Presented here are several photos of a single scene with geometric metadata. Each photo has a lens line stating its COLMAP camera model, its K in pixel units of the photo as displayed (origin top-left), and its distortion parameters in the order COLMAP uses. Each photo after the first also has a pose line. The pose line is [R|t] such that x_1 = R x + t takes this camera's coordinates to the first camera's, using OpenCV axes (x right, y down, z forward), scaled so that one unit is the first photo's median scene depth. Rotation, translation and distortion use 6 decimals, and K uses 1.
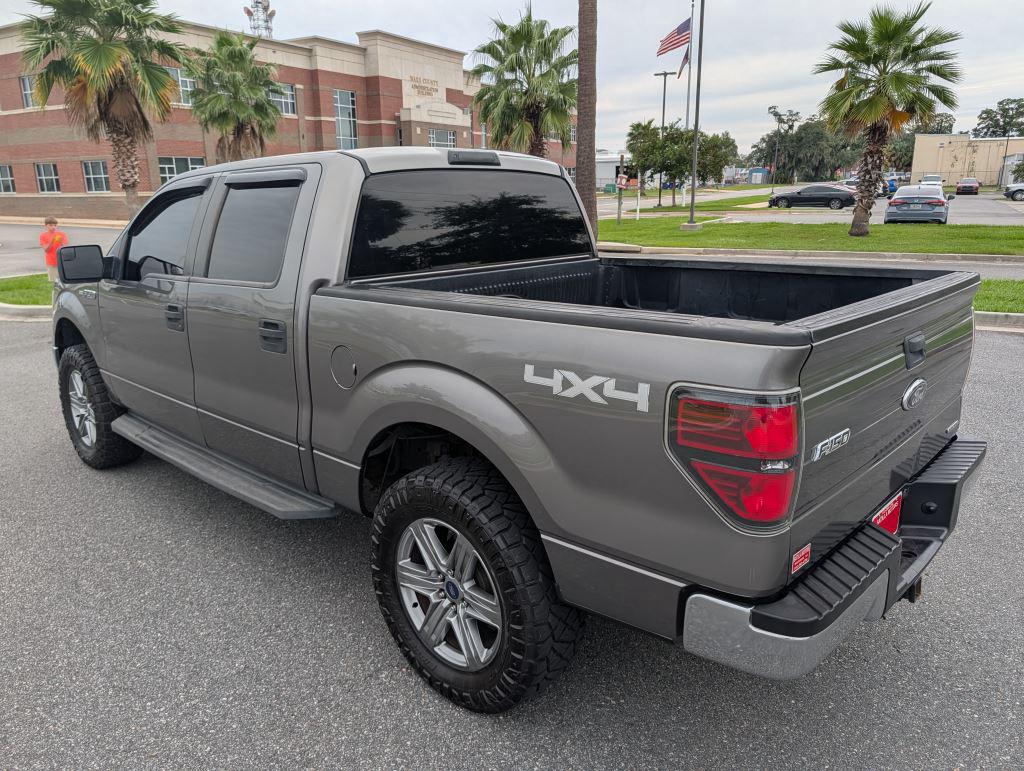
lens RADIAL K [[733.2, 0, 512.0], [0, 733.2, 385.5], [0, 0, 1]] dist [0.002335, -0.002657]
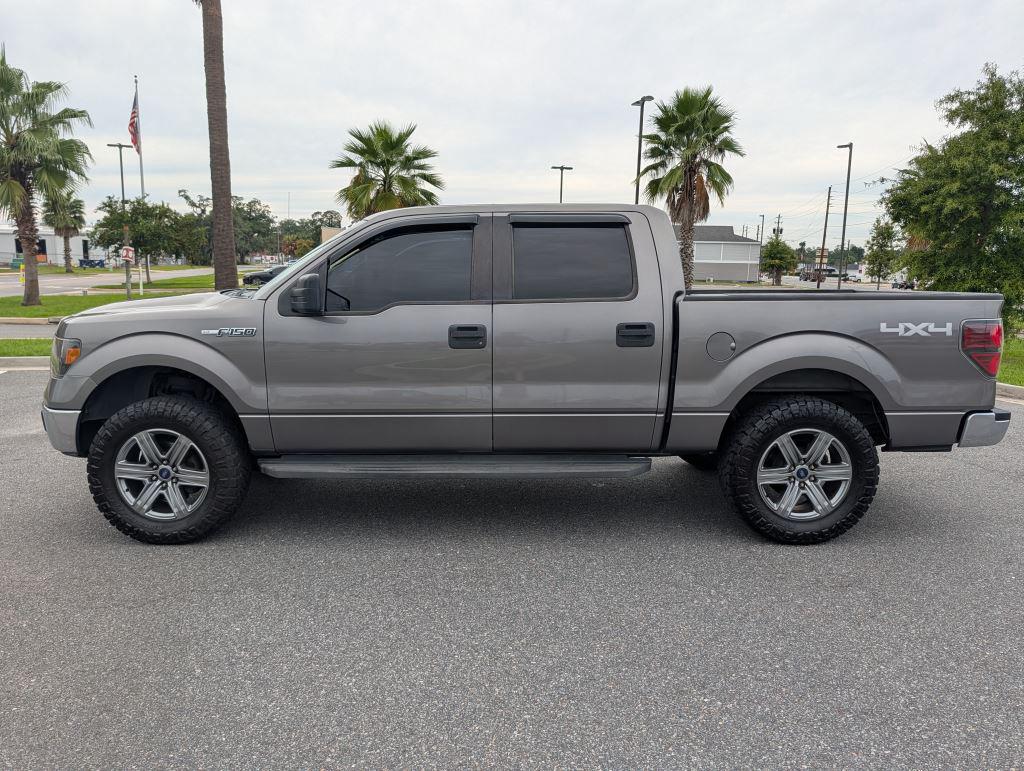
lens RADIAL K [[733.2, 0, 512.0], [0, 733.2, 385.5], [0, 0, 1]] dist [0.002335, -0.002657]
pose [[0.719787, -0.081651, 0.689377, -0.215805], [0.156159, 0.986651, -0.046186, 0.007534], [-0.676403, 0.140897, 0.722929, 0.029433]]
